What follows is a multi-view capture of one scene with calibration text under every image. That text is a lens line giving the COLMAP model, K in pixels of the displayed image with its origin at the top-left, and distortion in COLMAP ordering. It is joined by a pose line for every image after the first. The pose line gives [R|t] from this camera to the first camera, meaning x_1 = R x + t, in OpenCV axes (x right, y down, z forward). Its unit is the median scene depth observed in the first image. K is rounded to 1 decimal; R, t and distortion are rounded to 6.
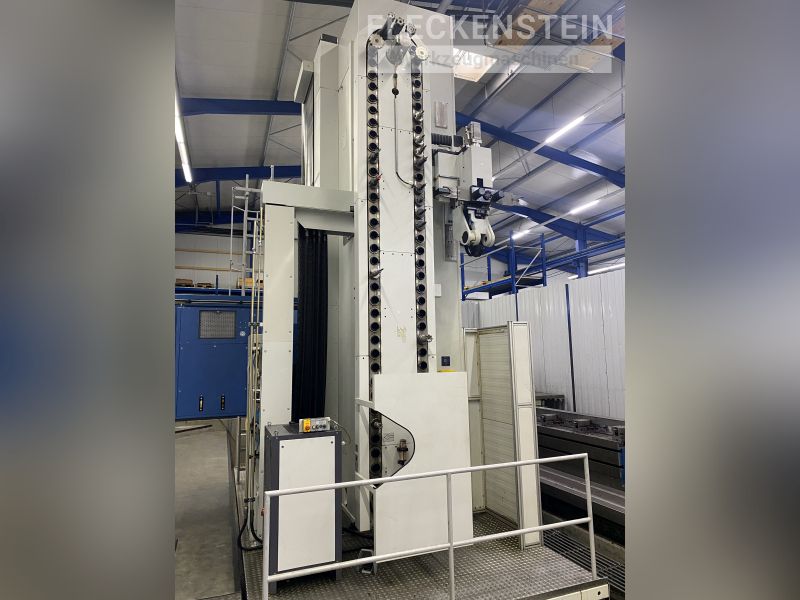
lens RADIAL K [[454.2, 0, 399.0], [0, 454.2, 304.6], [0, 0, 1]] dist [0.036239, -0.000066]
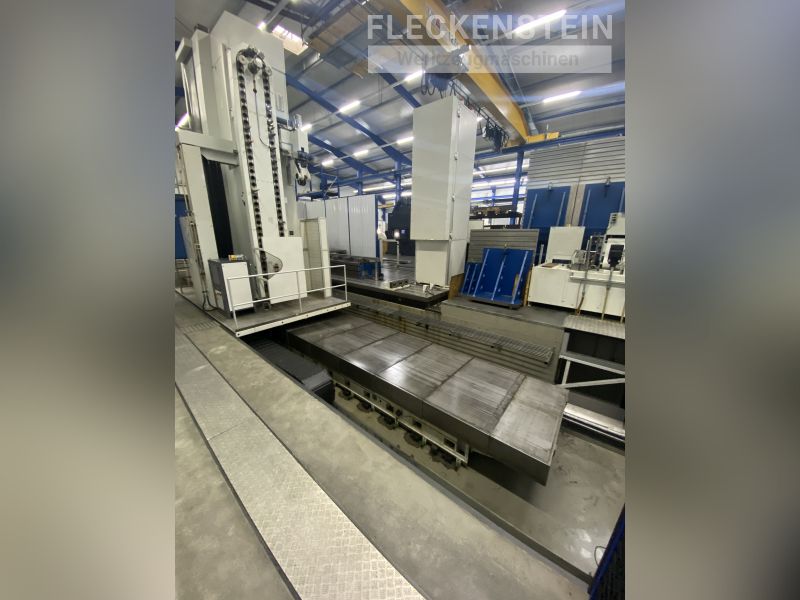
lens RADIAL K [[246.9, 0, 398.3], [0, 246.9, 300.7], [0, 0, 1]] dist [-0.007203, -0.000075]
pose [[0.870962, -0.104599, 0.480087, -0.069470], [-0.081874, 0.932523, 0.351707, -0.044725], [-0.484480, -0.345630, 0.803629, -0.445493]]
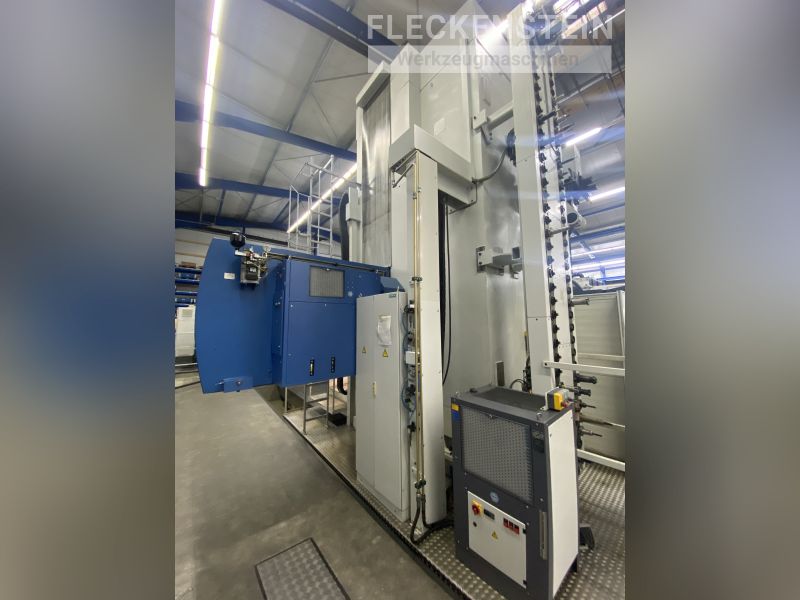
lens RADIAL K [[246.9, 0, 398.3], [0, 246.9, 300.7], [0, 0, 1]] dist [-0.007203, -0.000075]
pose [[0.946426, 0.036791, 0.320818, -0.450770], [-0.043203, 0.998983, 0.012889, 0.072192], [-0.320018, -0.026058, 0.947053, 0.510217]]
